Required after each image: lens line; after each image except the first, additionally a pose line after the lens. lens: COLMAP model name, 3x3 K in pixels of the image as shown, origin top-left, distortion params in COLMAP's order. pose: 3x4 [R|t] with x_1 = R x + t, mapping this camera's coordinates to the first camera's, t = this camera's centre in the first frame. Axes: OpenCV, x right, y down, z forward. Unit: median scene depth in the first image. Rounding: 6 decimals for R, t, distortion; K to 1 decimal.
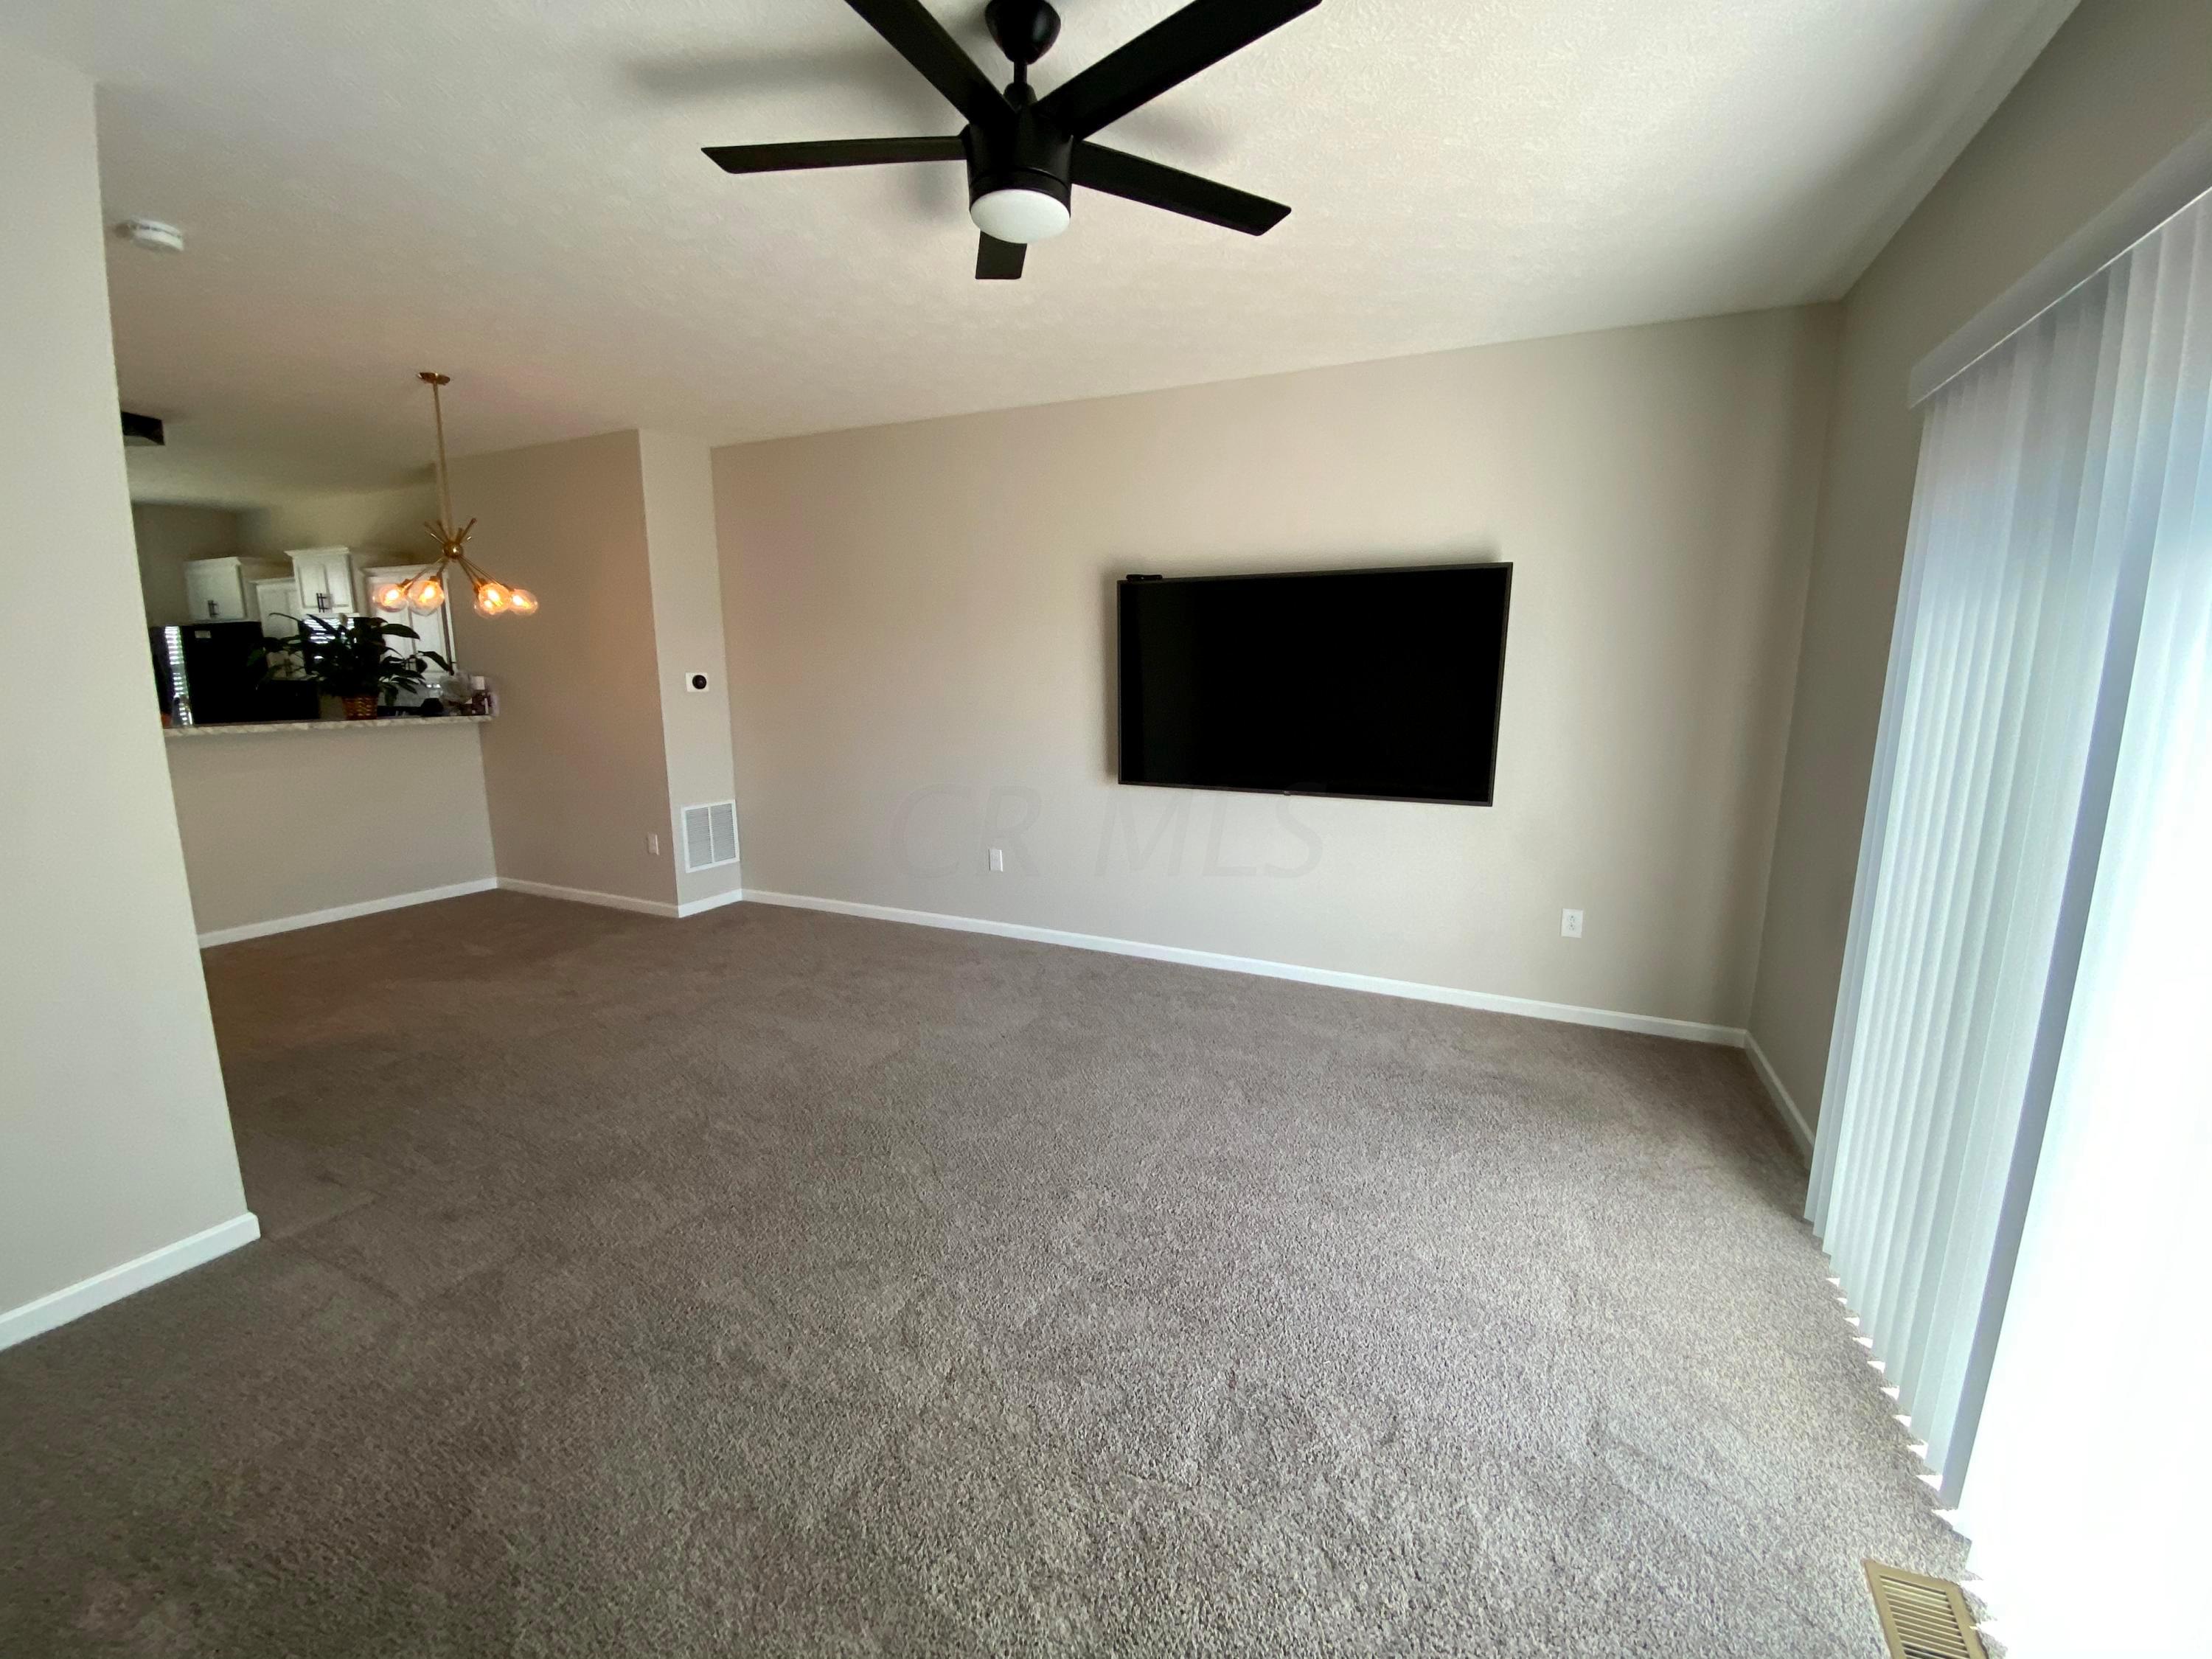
lens RADIAL K [[894.6, 0, 1106.0], [0, 894.6, 829.5], [0, 0, 1]] dist [0.013100, -0.016673]
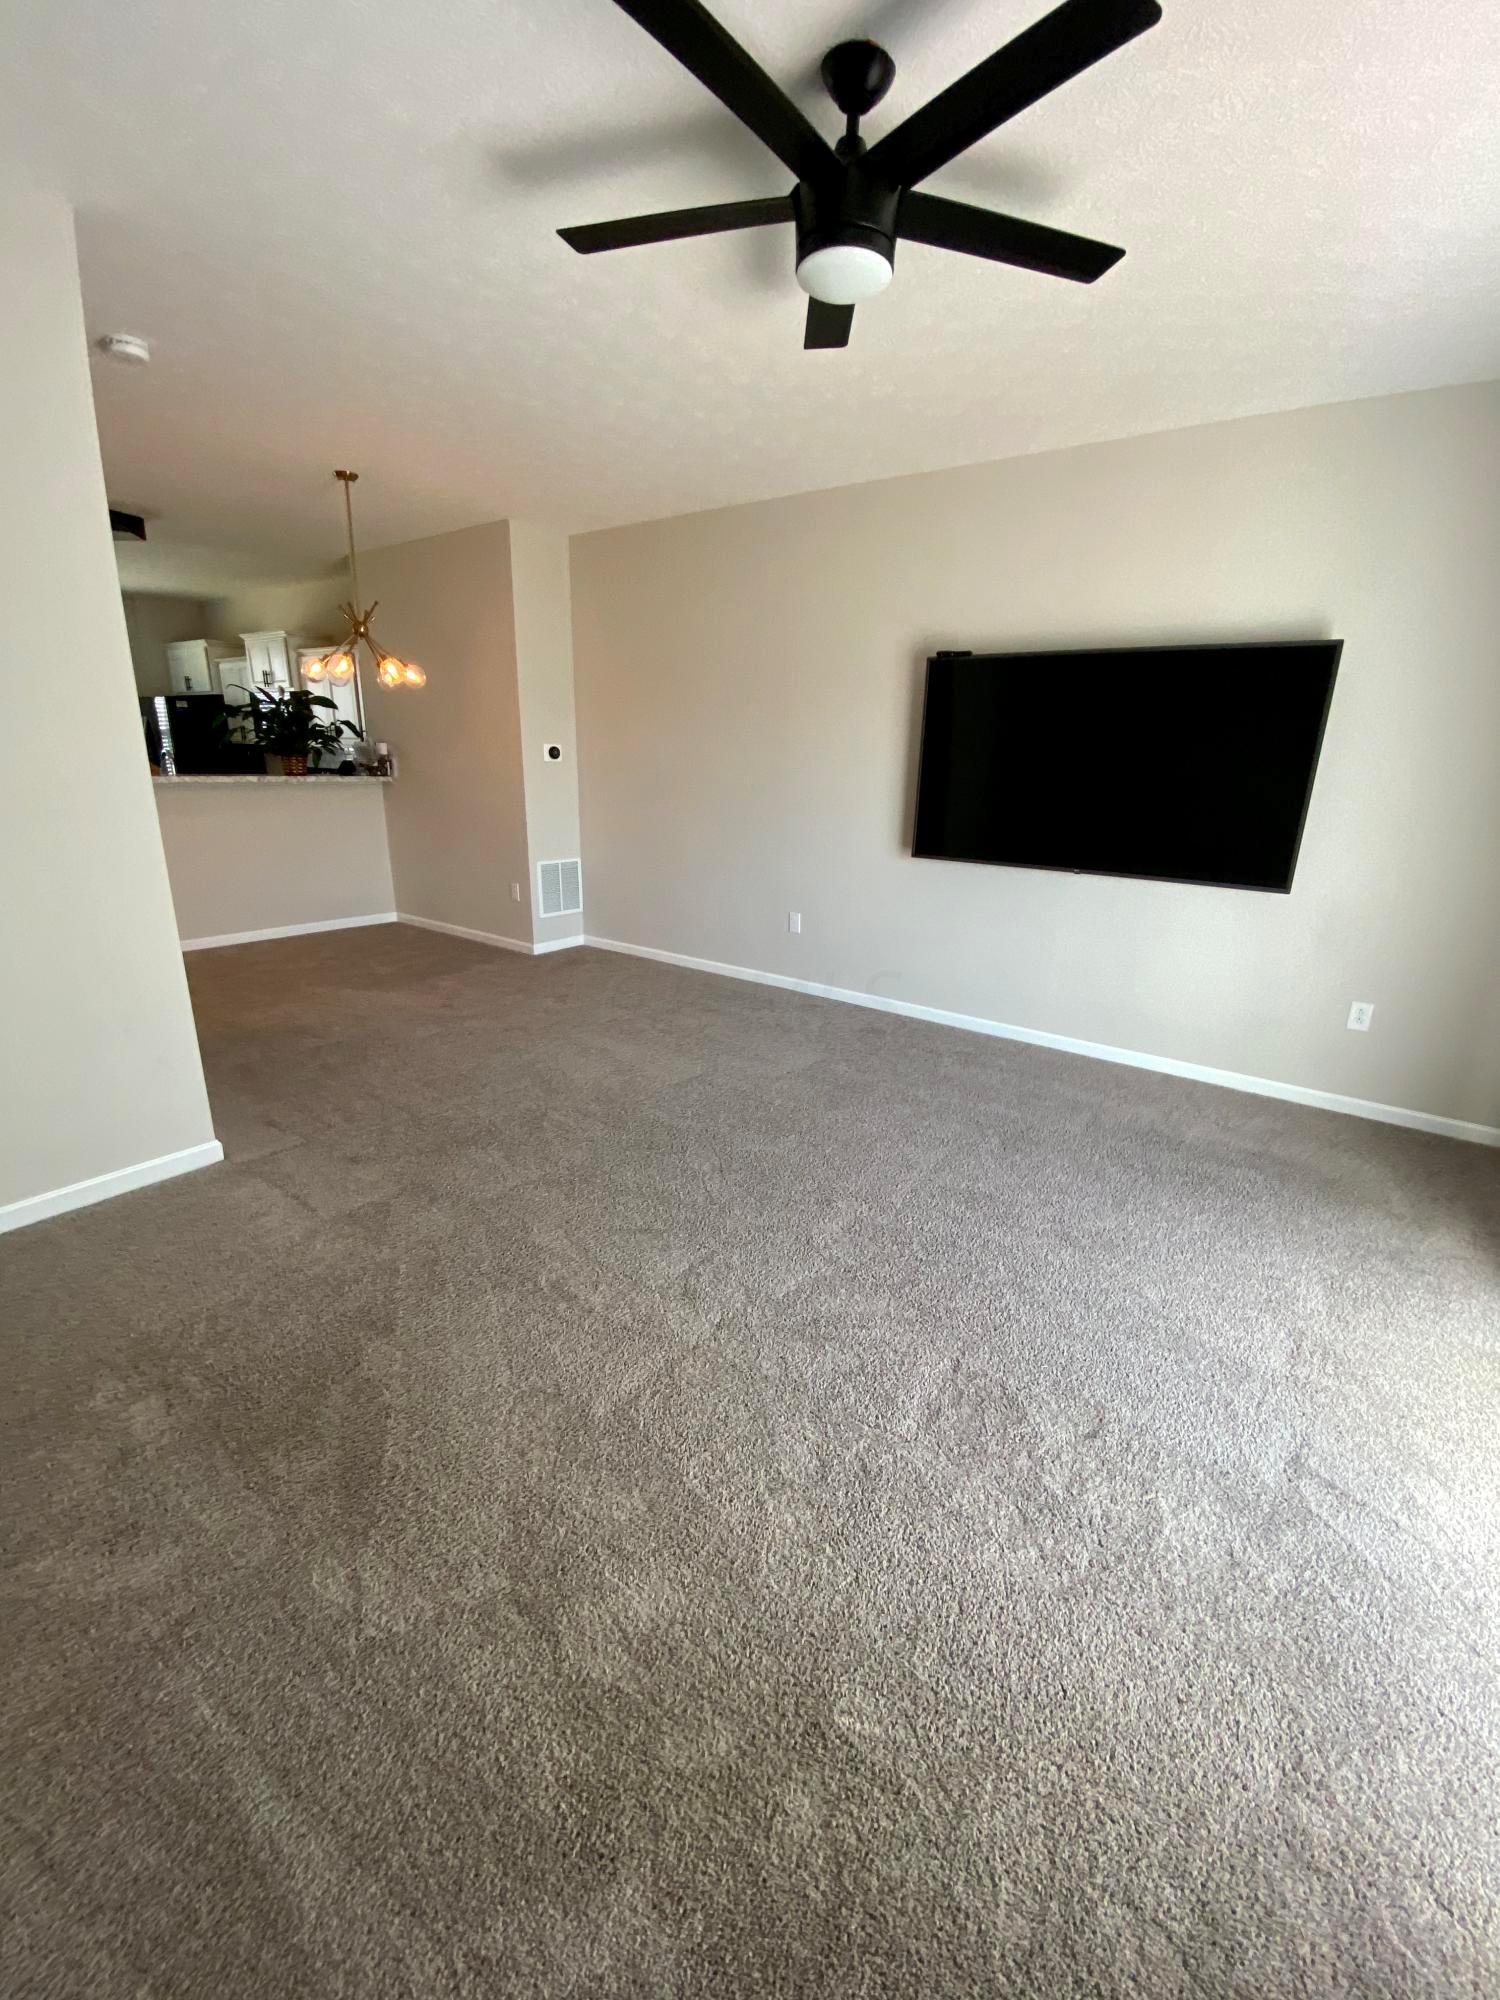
lens RADIAL K [[808.8, 0, 754.7], [0, 808.8, 1000.5], [0, 0, 1]] dist [0.013100, -0.016673]
pose [[0.980704, 0.079230, -0.178726, 0.029285], [-0.058135, 0.991030, 0.120330, 0.030434], [0.186657, -0.107618, 0.976513, -0.014714]]
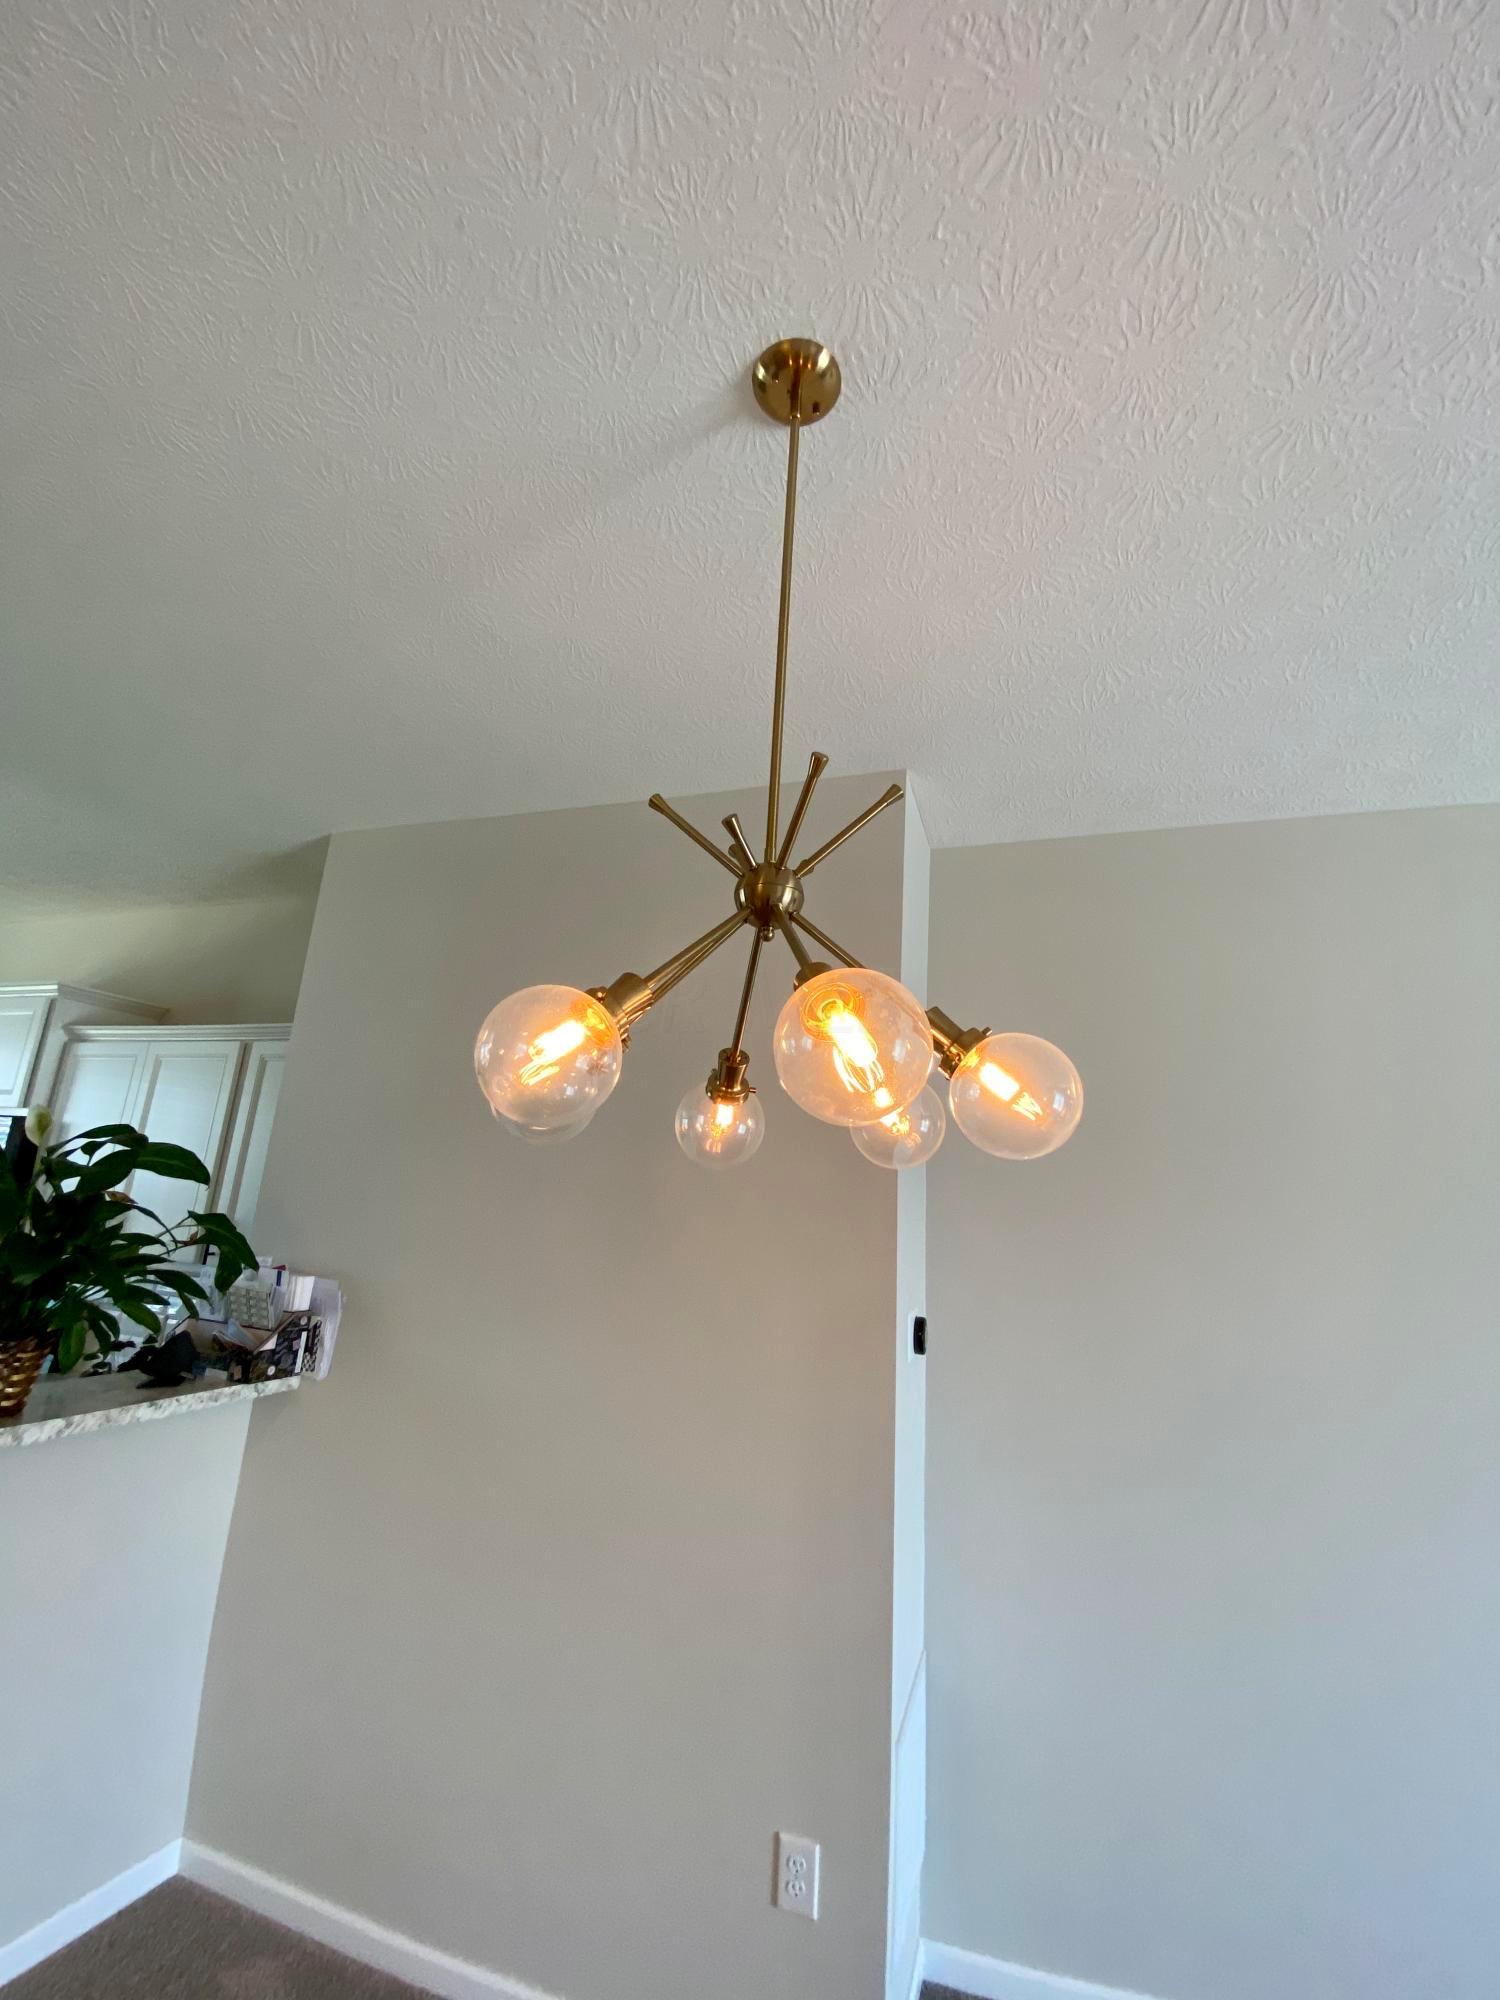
lens RADIAL K [[808.8, 0, 754.7], [0, 808.8, 1000.5], [0, 0, 1]] dist [0.013100, -0.016673]
pose [[0.990432, 0.089853, 0.104739, -1.426528], [-0.038281, 0.908085, -0.417032, -0.363983], [-0.132583, 0.409032, 0.902837, 1.510499]]
